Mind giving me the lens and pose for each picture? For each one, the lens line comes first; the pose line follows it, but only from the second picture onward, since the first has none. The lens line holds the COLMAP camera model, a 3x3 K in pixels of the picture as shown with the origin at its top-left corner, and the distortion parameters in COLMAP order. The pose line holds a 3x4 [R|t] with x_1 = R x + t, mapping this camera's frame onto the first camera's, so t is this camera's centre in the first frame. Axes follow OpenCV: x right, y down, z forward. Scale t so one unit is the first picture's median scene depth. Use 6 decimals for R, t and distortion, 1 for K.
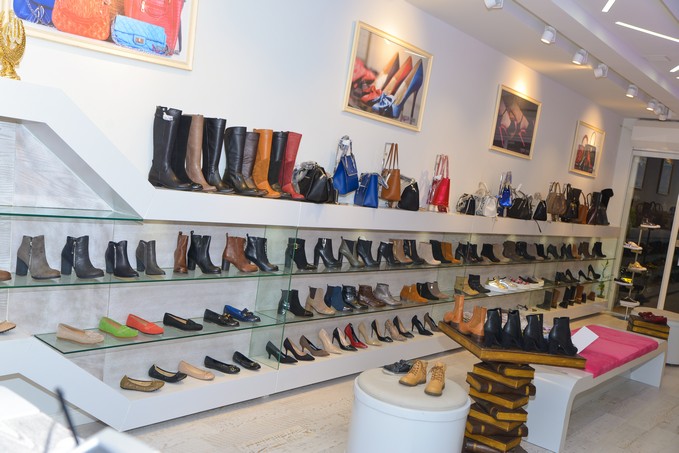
lens RADIAL K [[651.2, 0, 334.5], [0, 651.2, 229.0], [0, 0, 1]] dist [-0.009019, 0.000000]
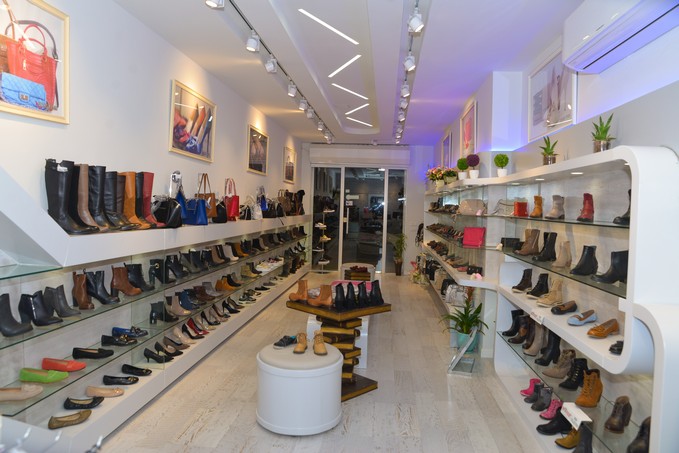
lens RADIAL K [[463.9, 0, 333.6], [0, 463.9, 225.5], [0, 0, 1]] dist [-0.122139, 0.081779]
pose [[0.833058, -0.136216, 0.536152, -0.216227], [0.132383, 0.990137, 0.045864, -0.040167], [-0.537112, 0.032770, 0.842874, 0.106108]]
